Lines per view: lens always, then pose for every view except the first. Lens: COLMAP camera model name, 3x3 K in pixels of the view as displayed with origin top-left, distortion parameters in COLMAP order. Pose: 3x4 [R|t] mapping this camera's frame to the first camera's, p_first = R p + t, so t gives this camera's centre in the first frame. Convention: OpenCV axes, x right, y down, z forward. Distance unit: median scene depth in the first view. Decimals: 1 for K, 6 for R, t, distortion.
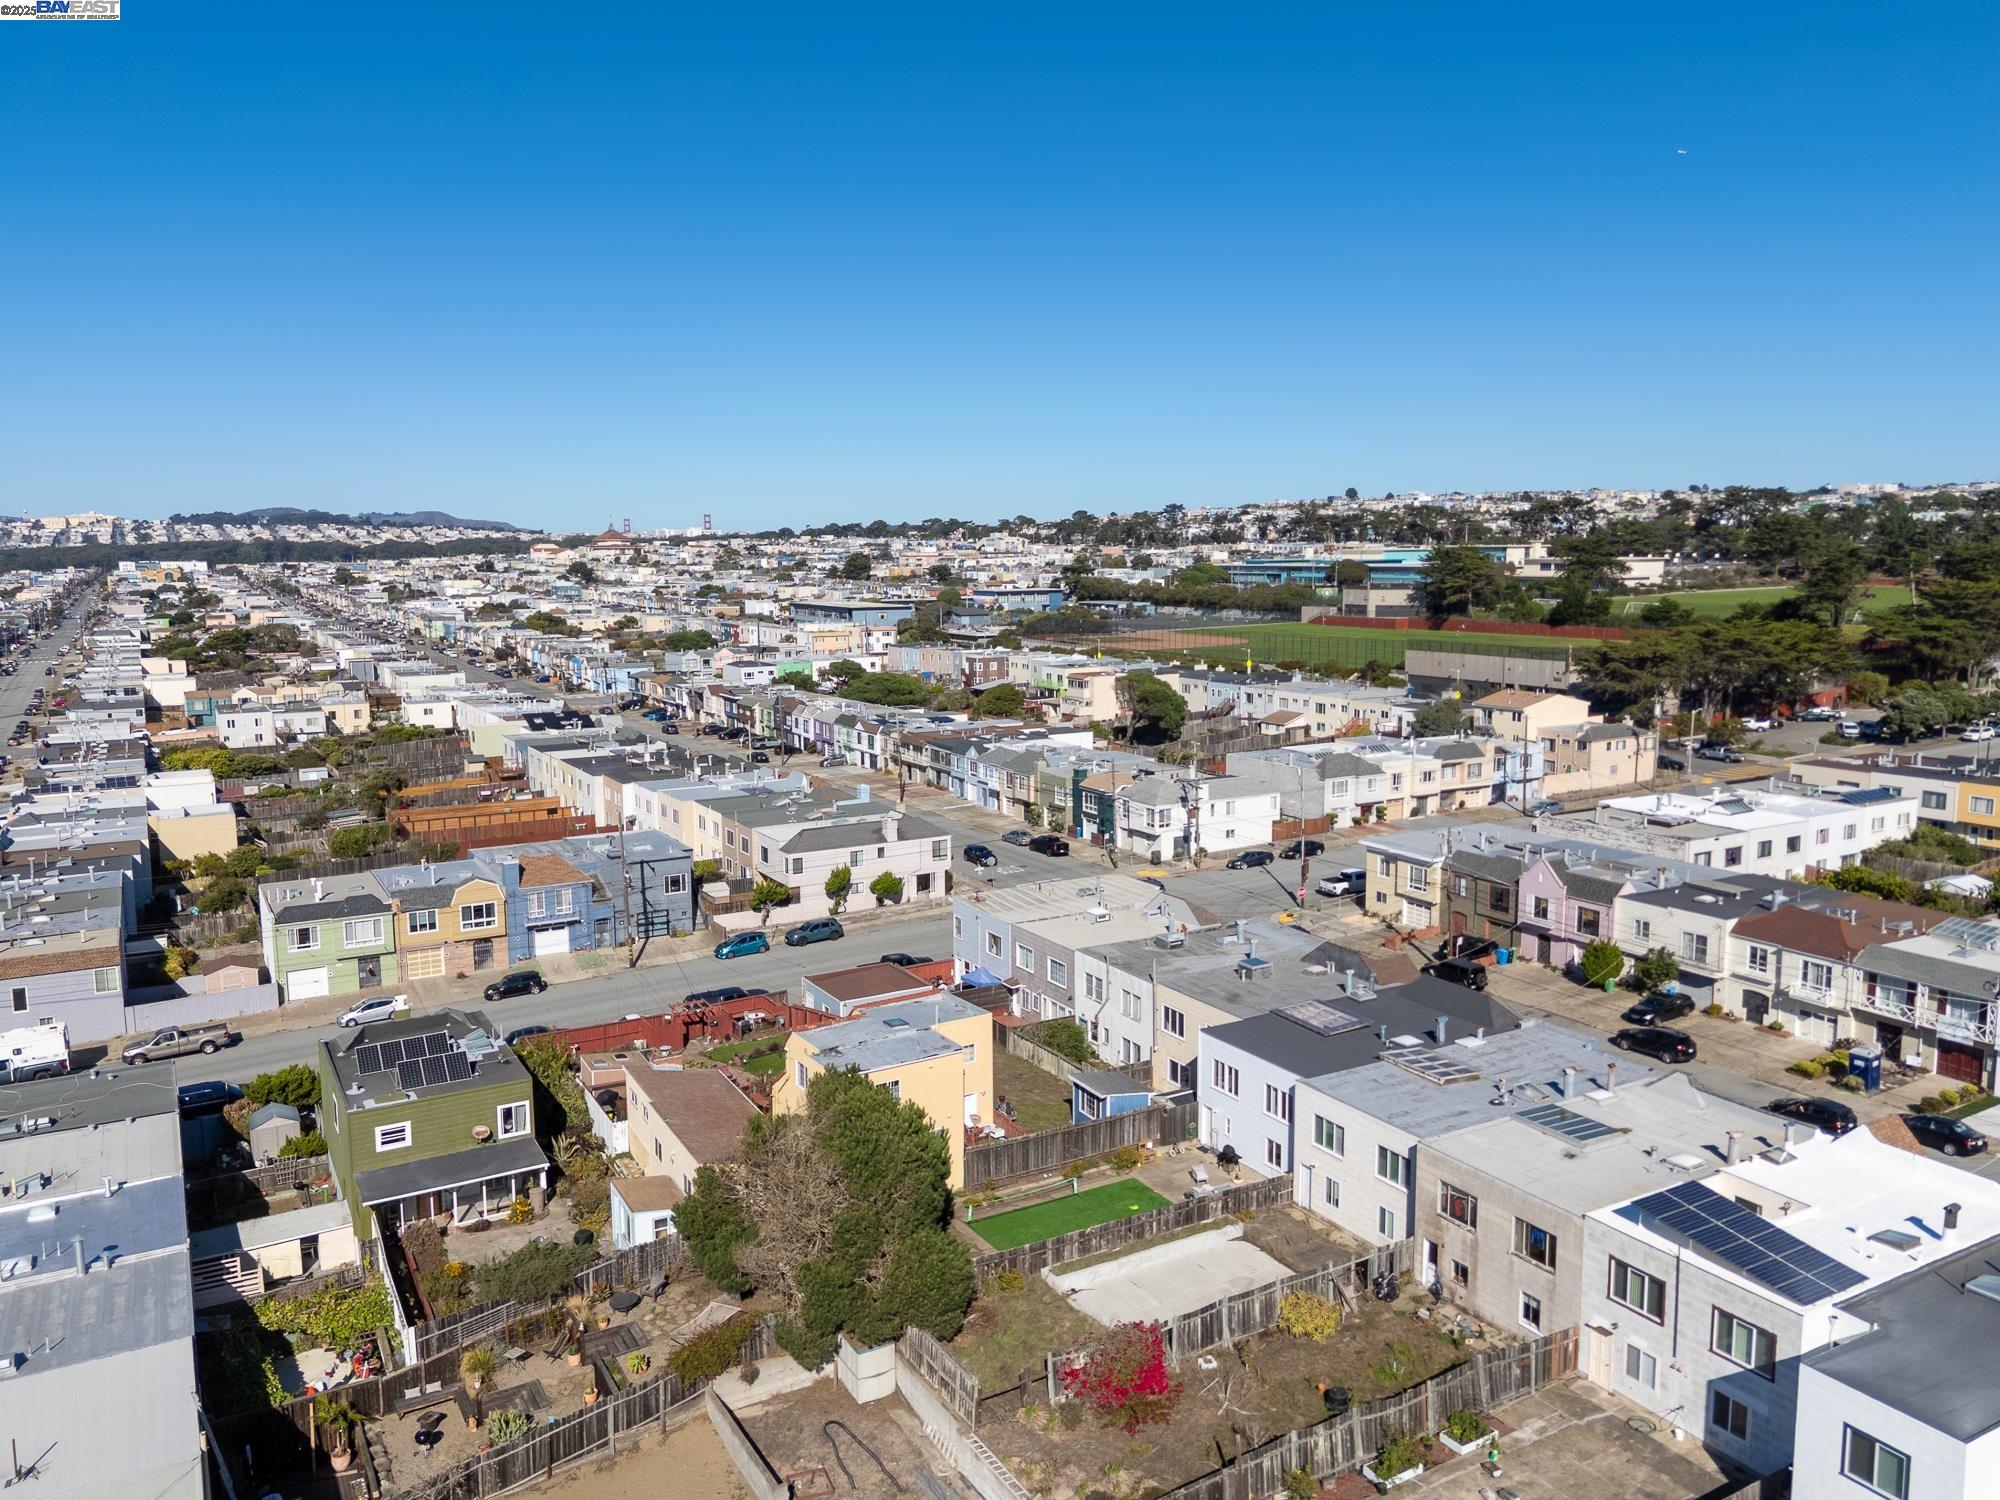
lens RADIAL K [[1472.2, 0, 1019.3], [0, 1472.2, 730.8], [0, 0, 1]] dist [0.068385, -0.060841]
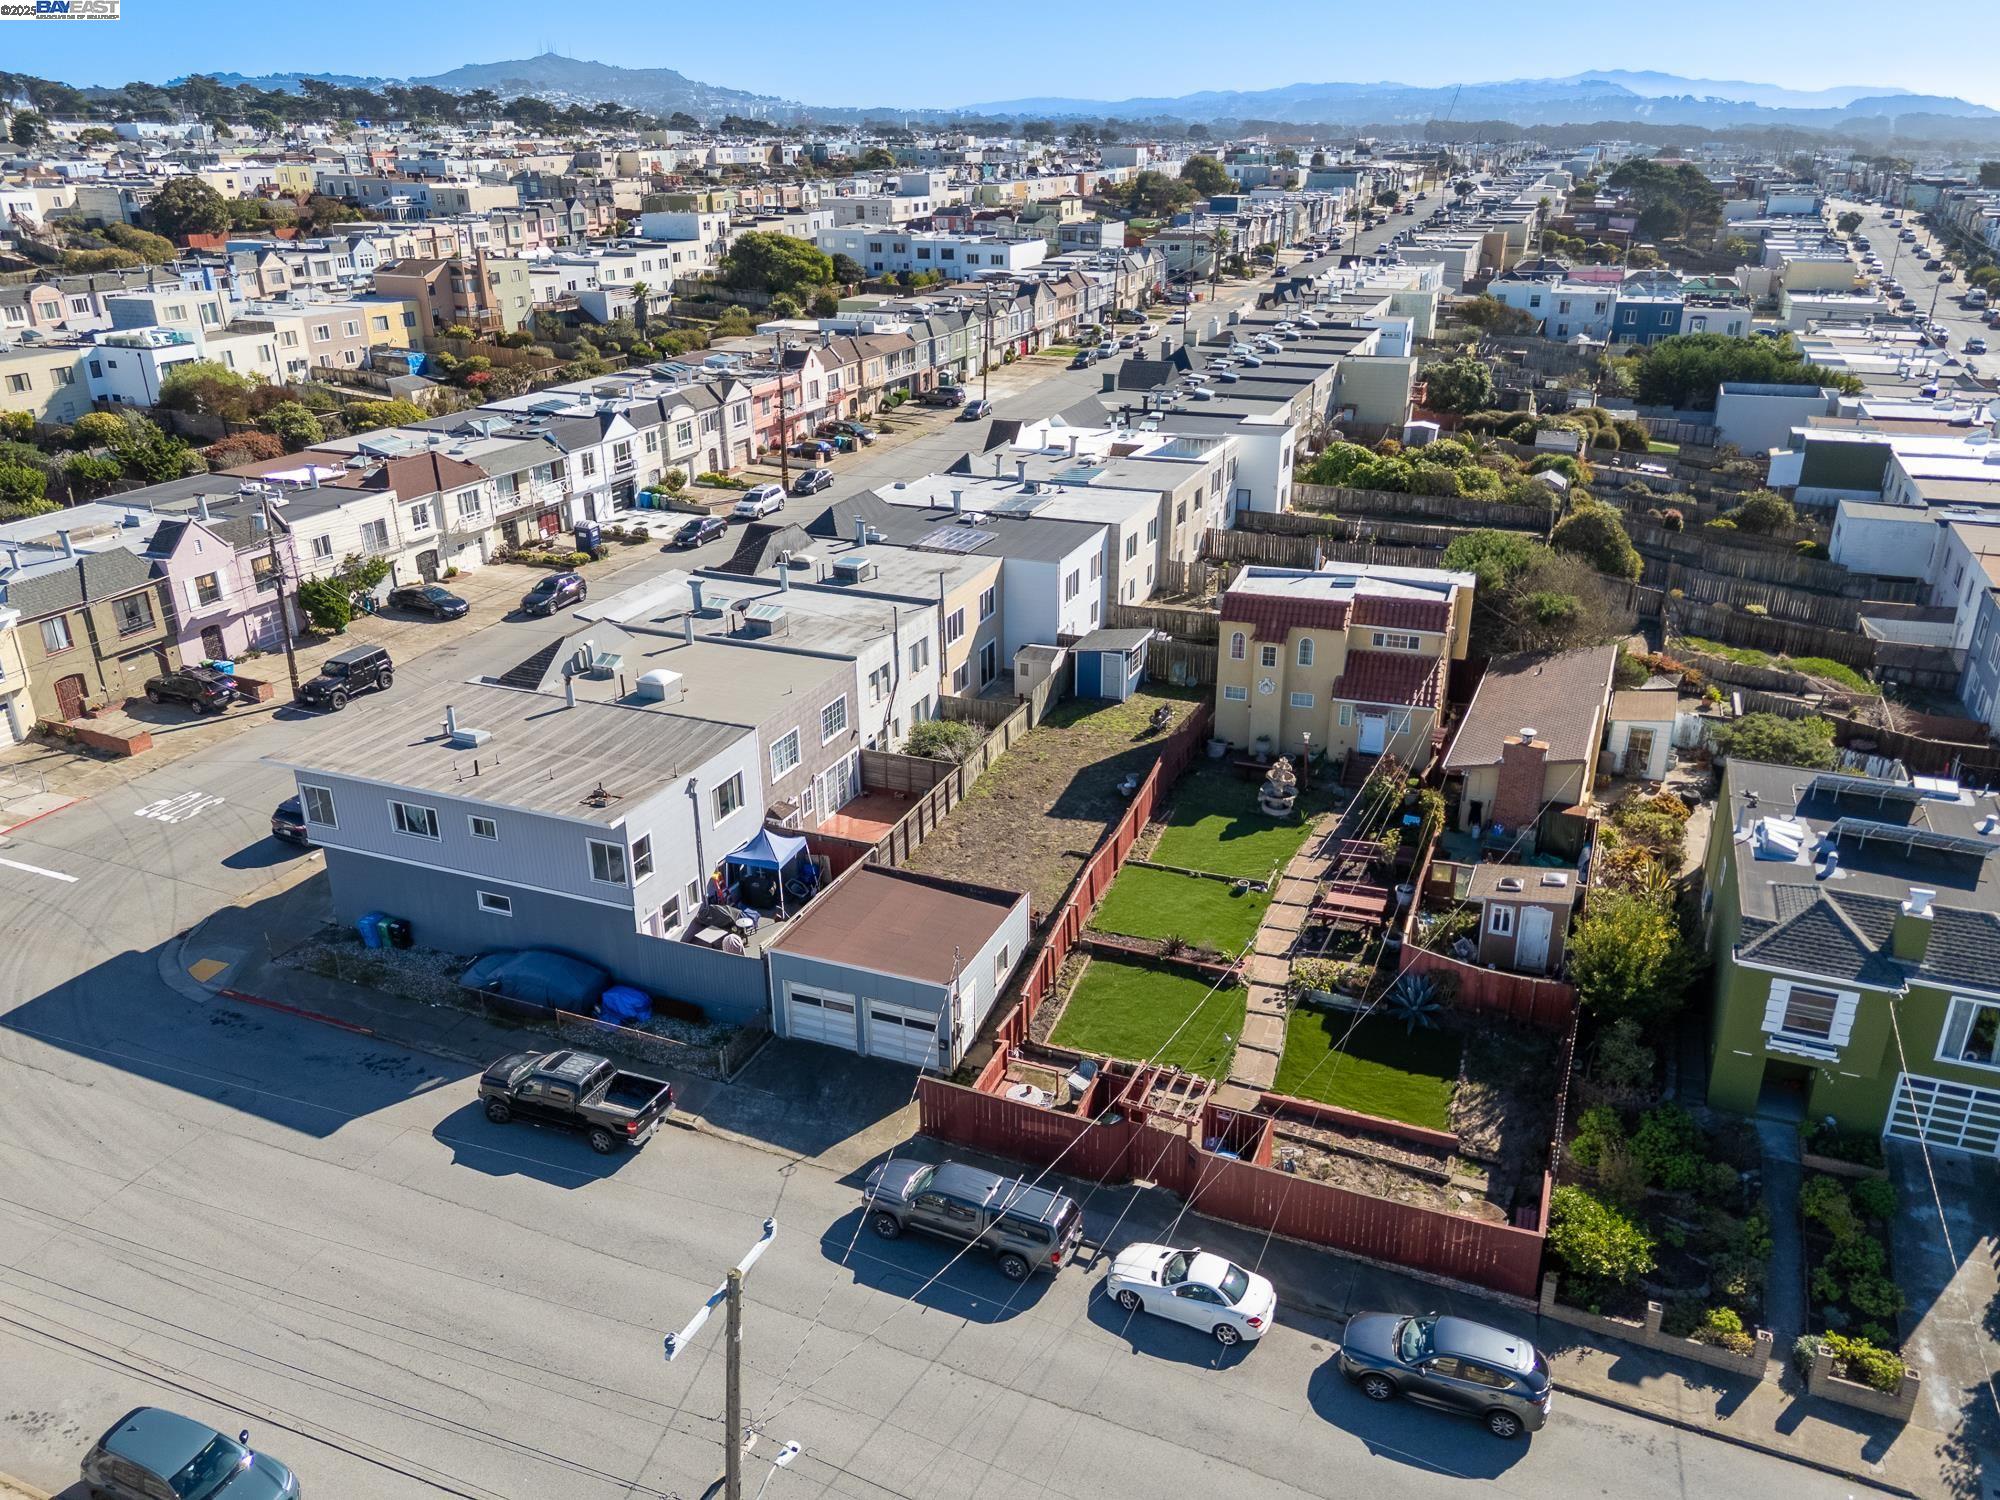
lens RADIAL K [[1472.2, 0, 1002.9], [0, 1472.2, 748.2], [0, 0, 1]] dist [0.068385, -0.060841]
pose [[-0.601902, -0.300514, 0.739868, -0.397295], [0.109723, 0.886583, 0.449368, -0.086094], [-0.790996, 0.351656, -0.500663, 0.998806]]
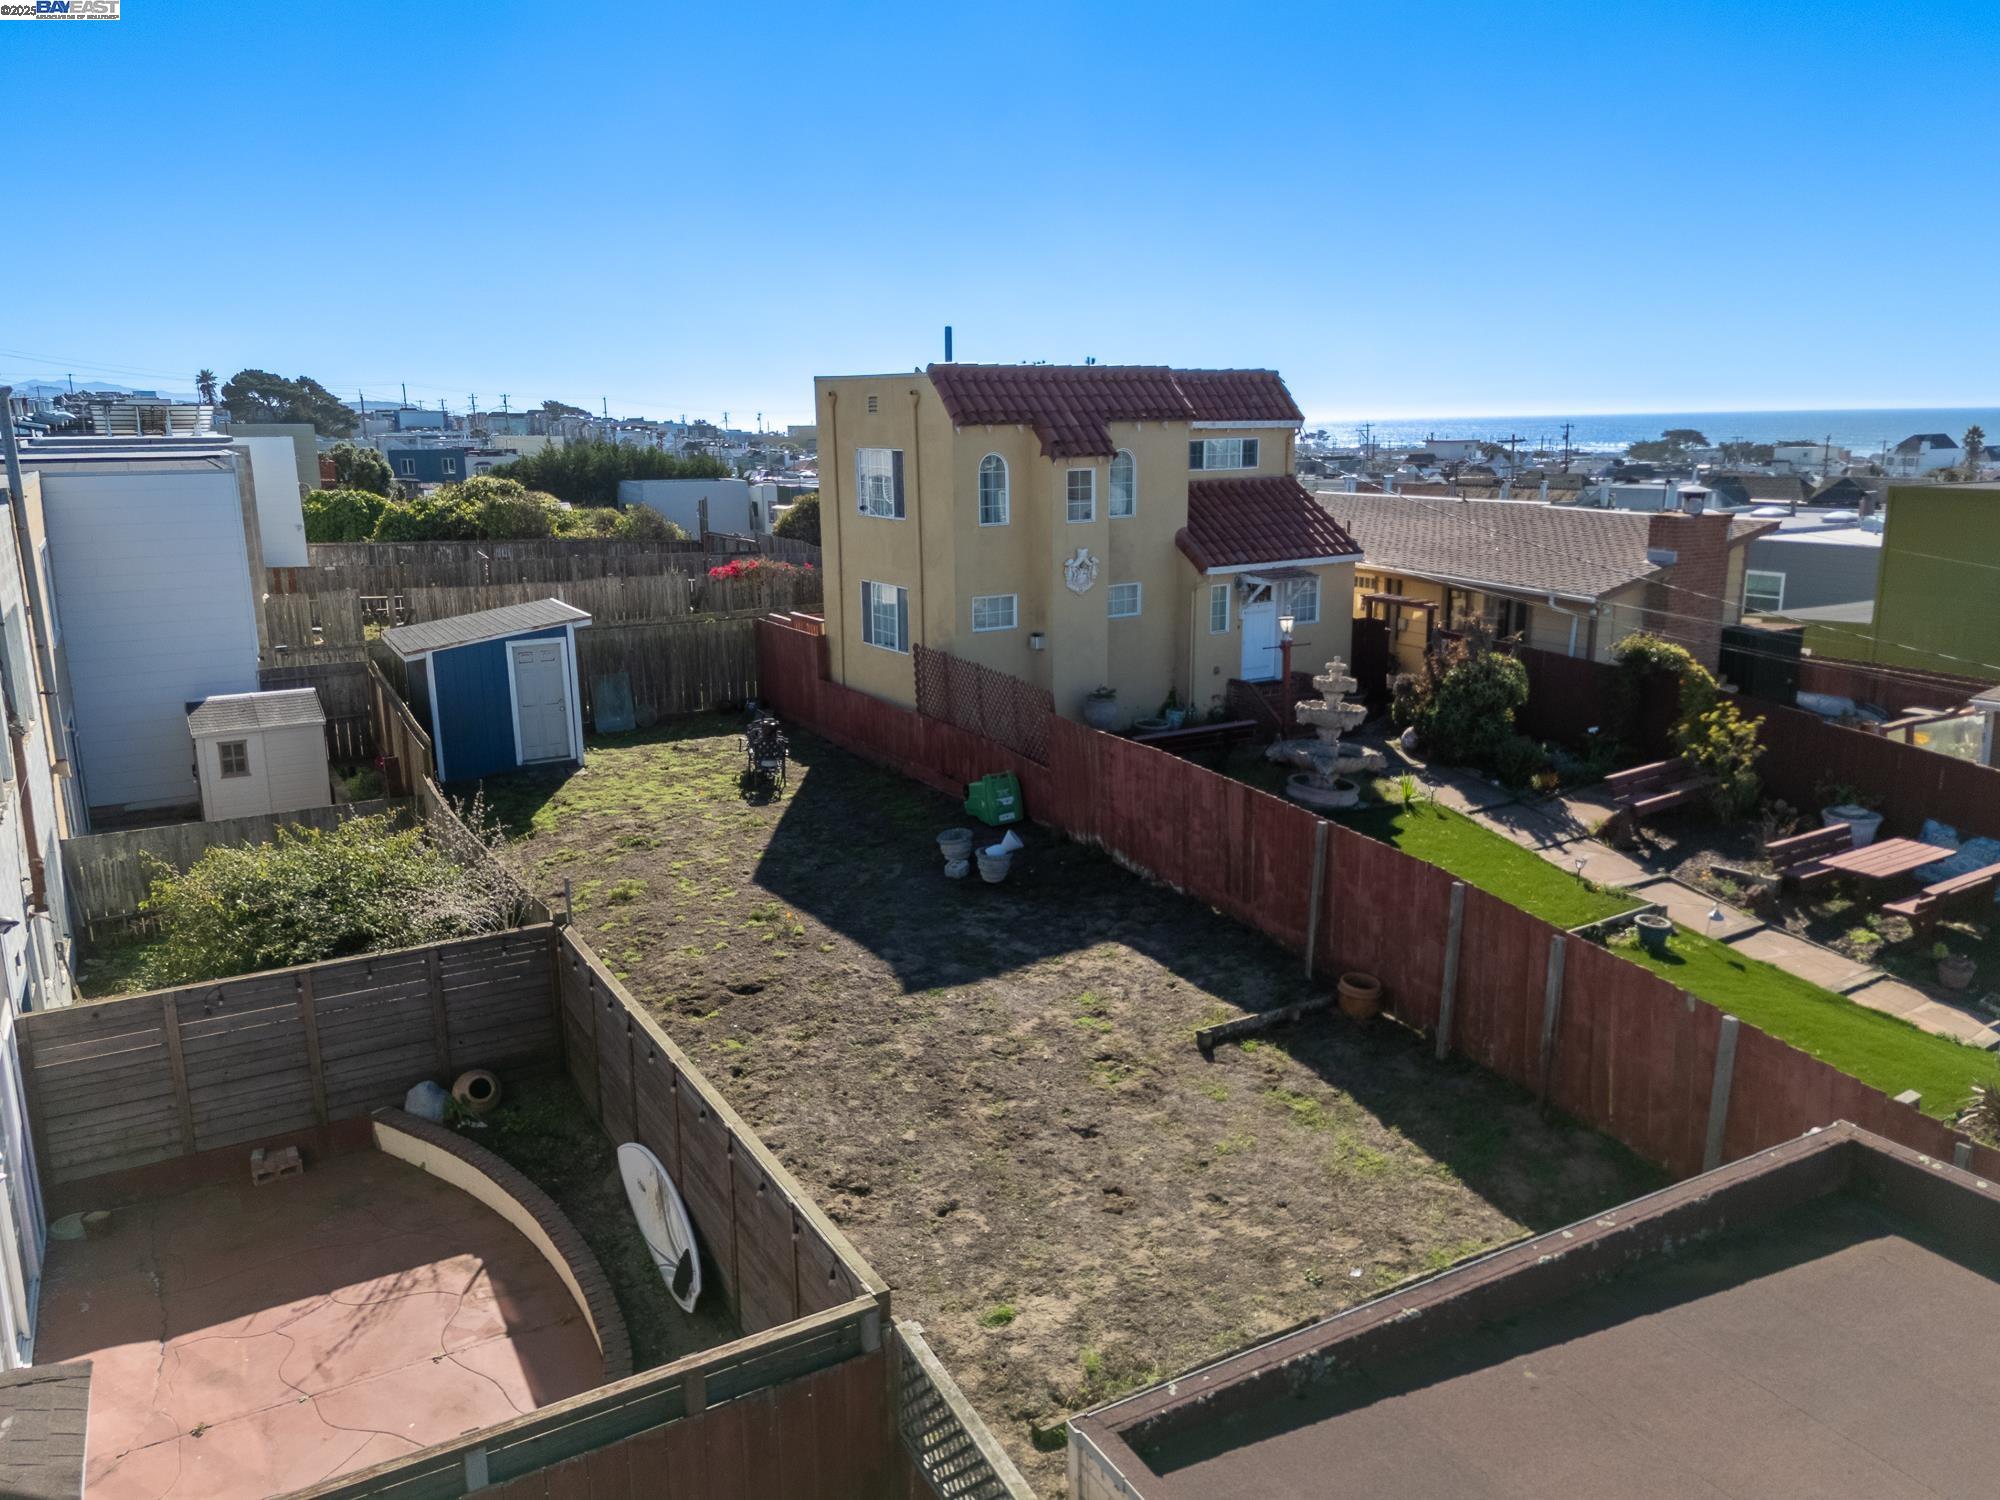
lens RADIAL K [[1472.2, 0, 1003.9], [0, 1472.2, 744.7], [0, 0, 1]] dist [0.068385, -0.060841]
pose [[-0.999736, 0.012364, 0.019380, -0.047355], [0.018136, 0.942255, 0.334404, 0.093023], [-0.014127, 0.334667, -0.942230, 0.870442]]
